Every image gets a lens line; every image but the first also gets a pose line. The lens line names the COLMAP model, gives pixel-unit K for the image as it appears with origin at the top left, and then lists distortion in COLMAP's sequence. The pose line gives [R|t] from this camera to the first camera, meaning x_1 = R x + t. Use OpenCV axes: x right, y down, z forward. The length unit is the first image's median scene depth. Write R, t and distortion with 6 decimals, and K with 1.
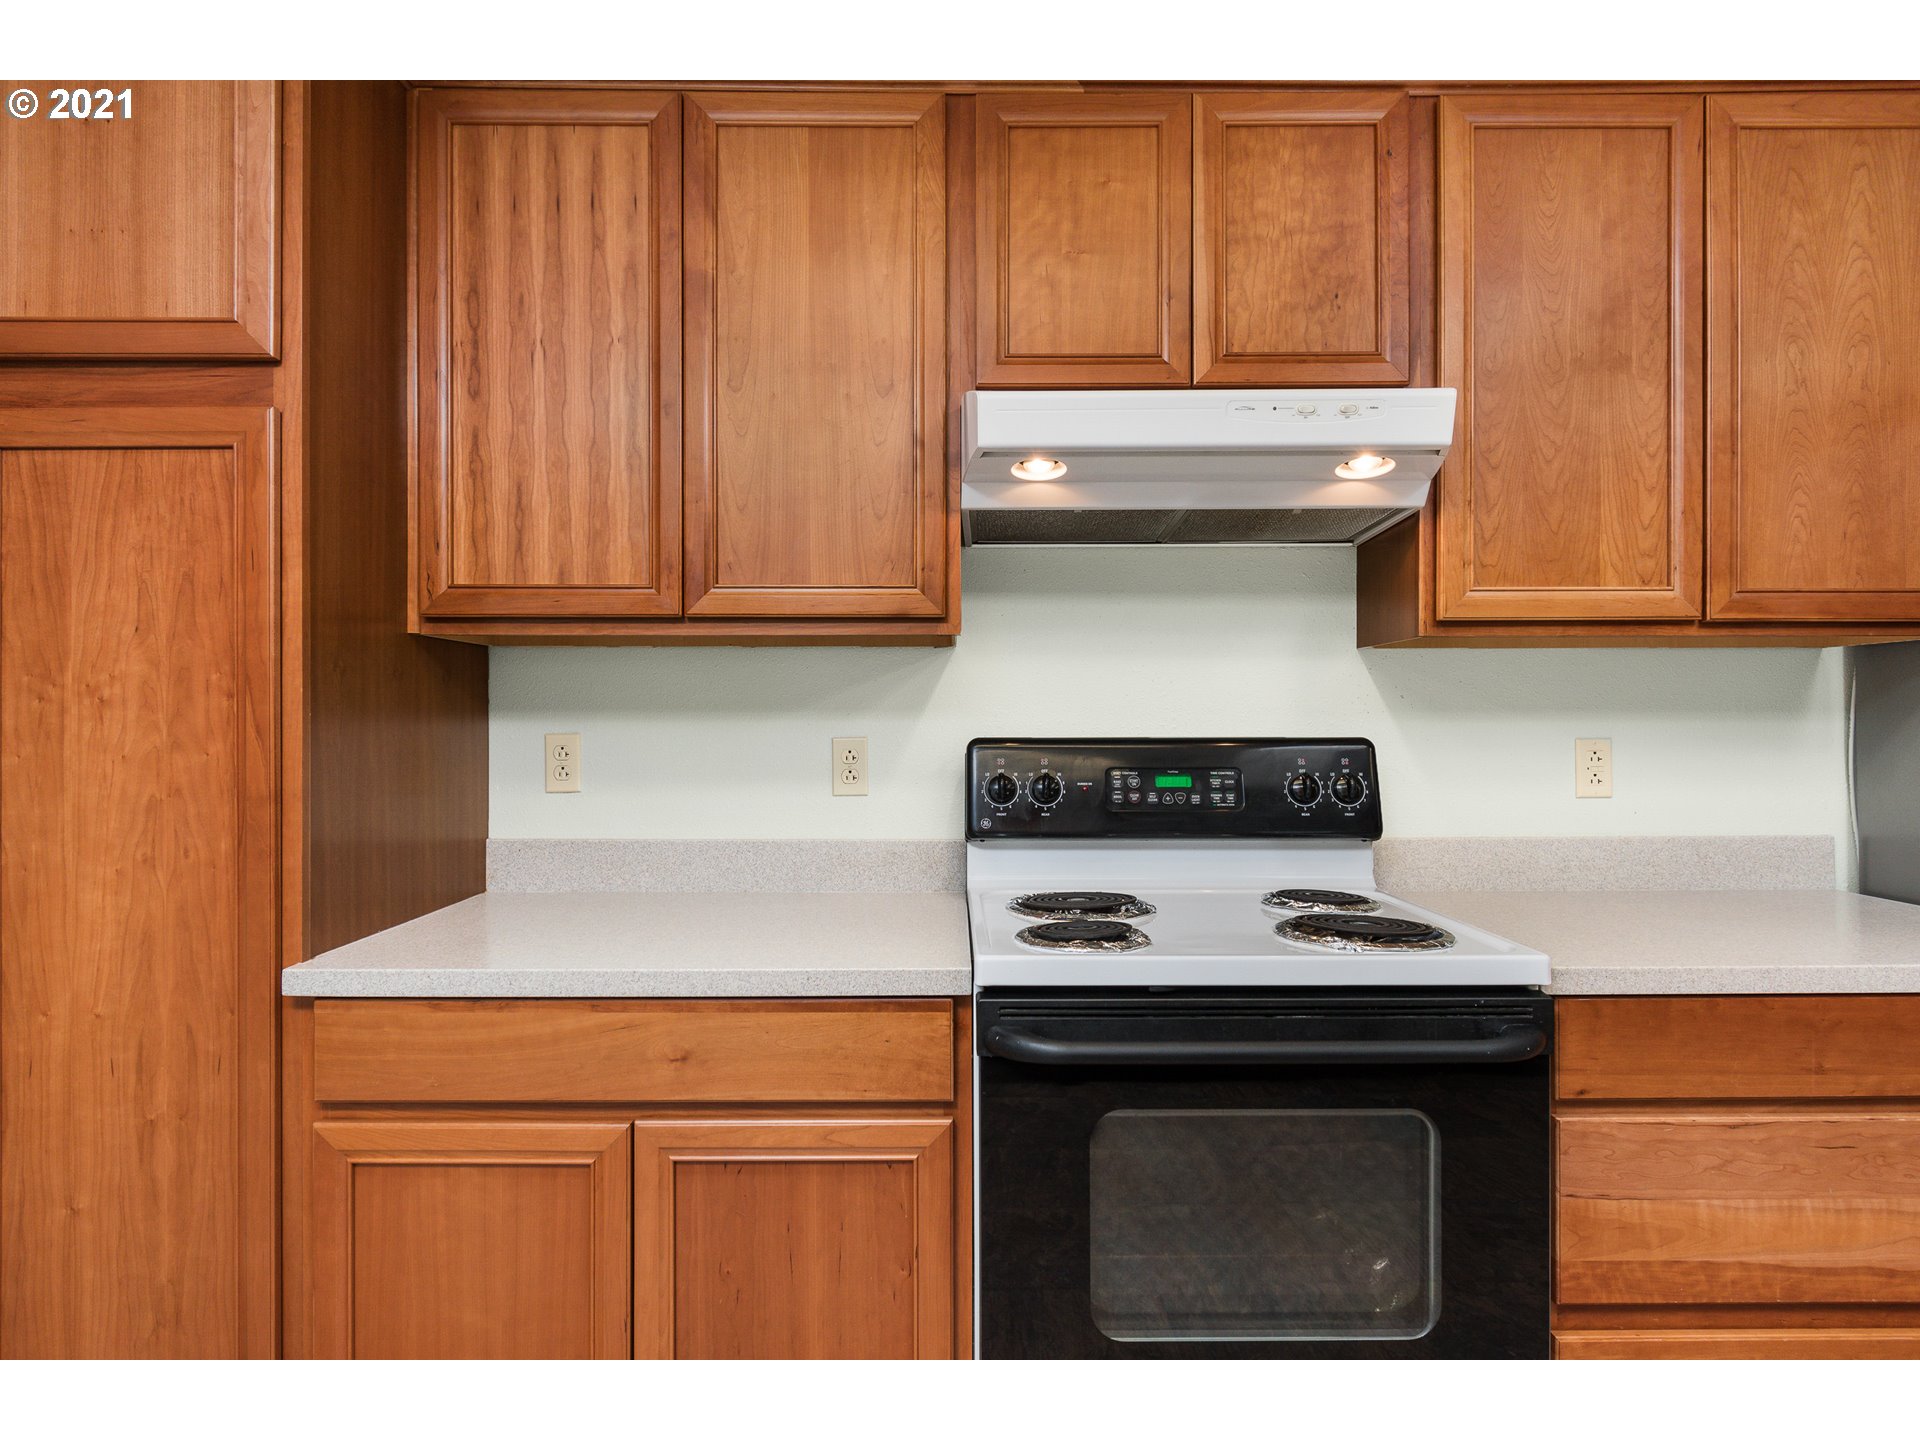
lens RADIAL K [[1081.8, 0, 960.0], [0, 1081.8, 720.0], [0, 0, 1]] dist [0.006793, 0.000710]
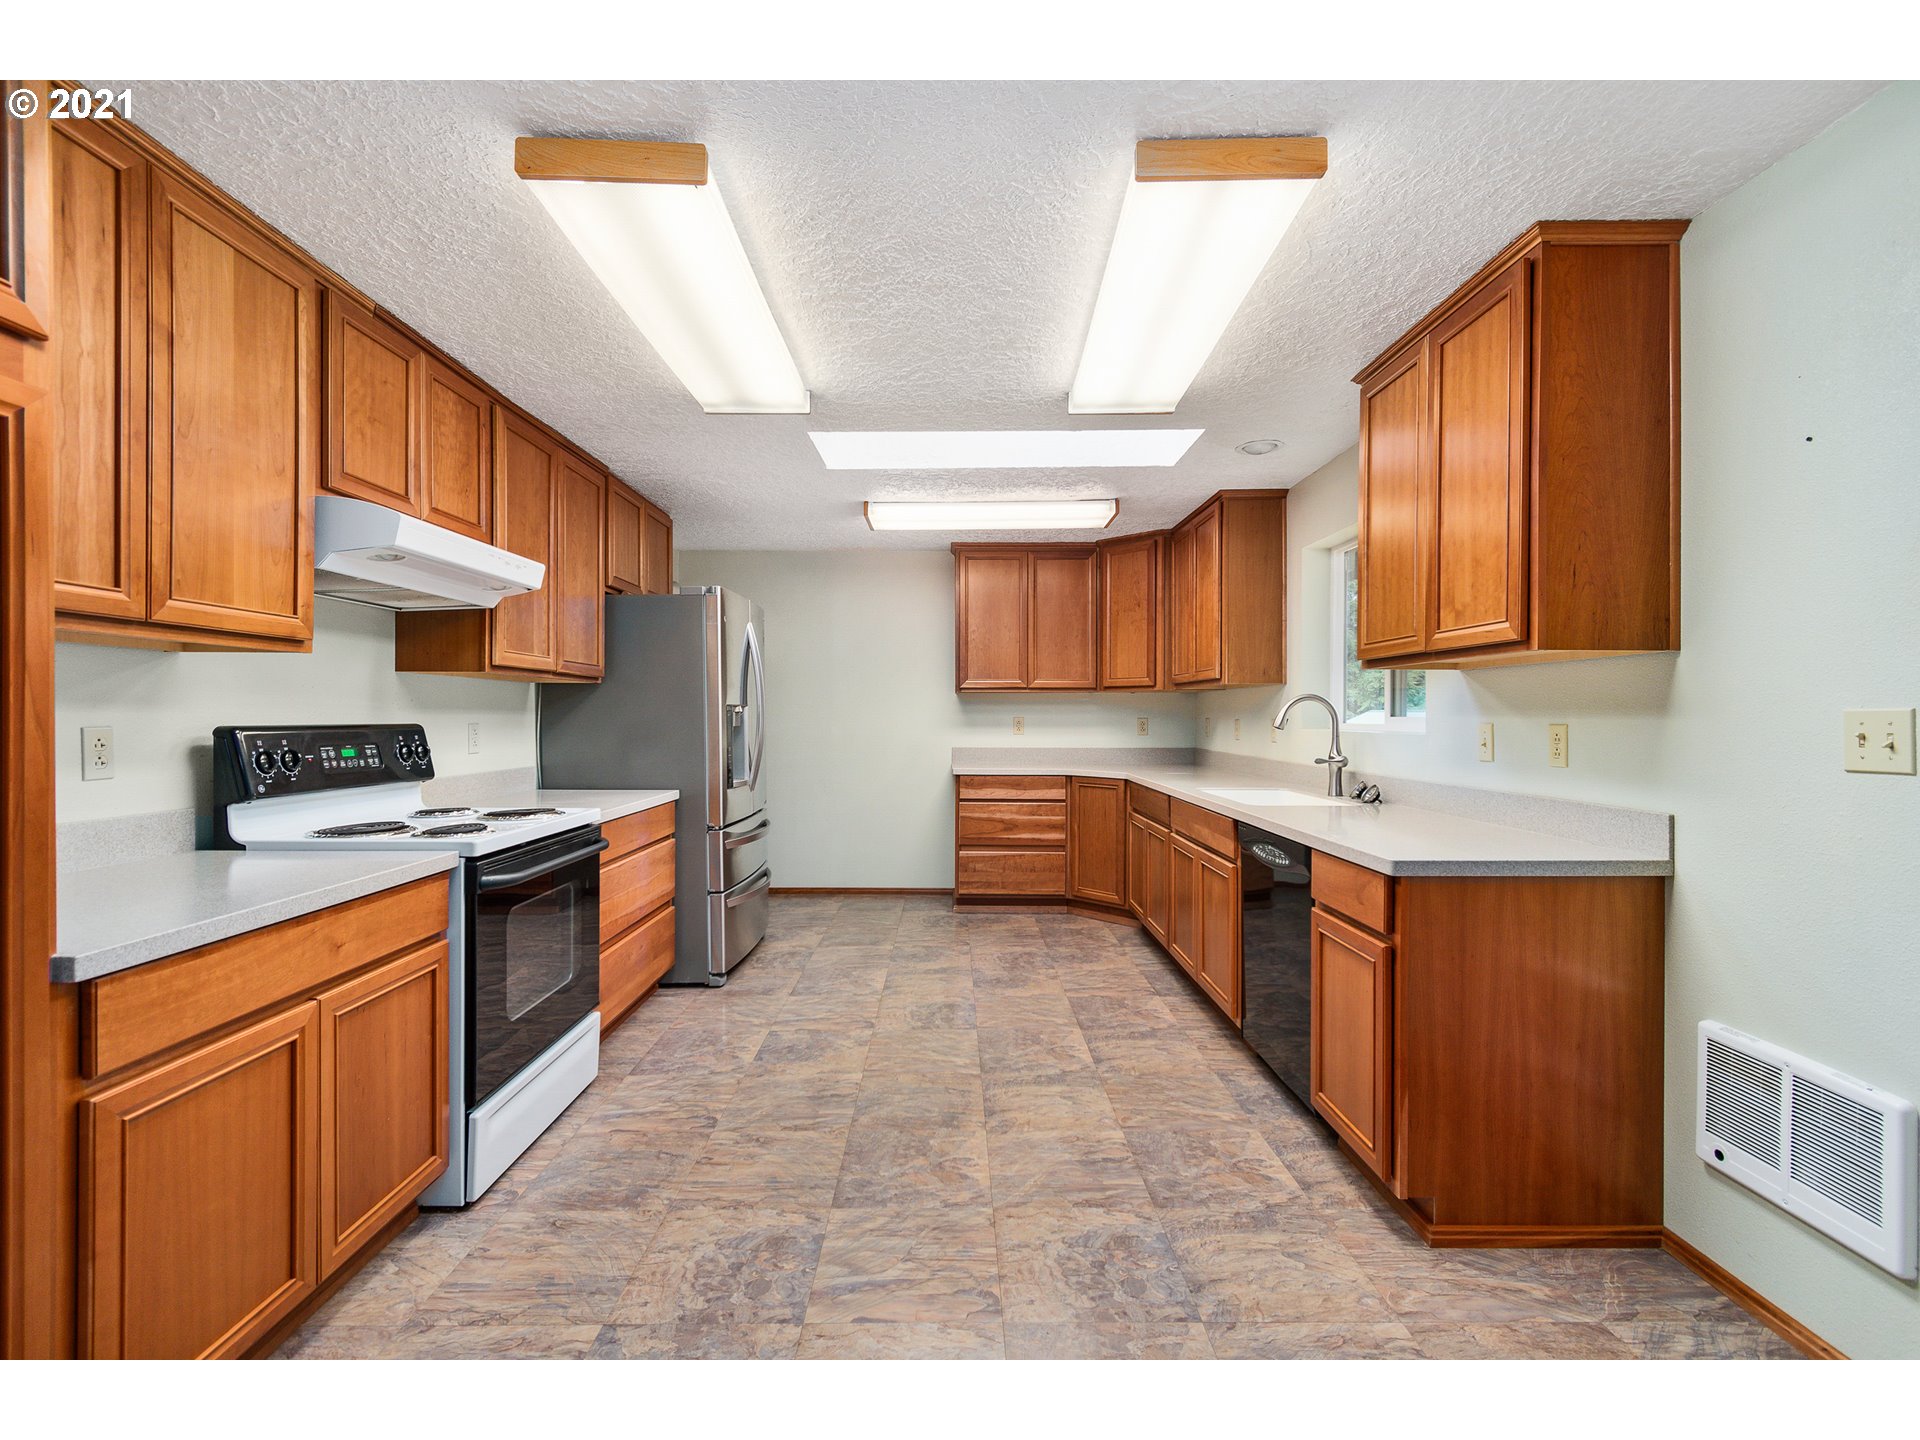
lens RADIAL K [[868.4, 0, 960.0], [0, 868.4, 720.0], [0, 0, 1]] dist [0.005896, -0.000030]
pose [[-0.011345, -0.002025, 0.999934, -1.180588], [-0.008719, 0.999960, 0.001926, -0.000481], [-0.999898, -0.008697, -0.011362, 0.150118]]
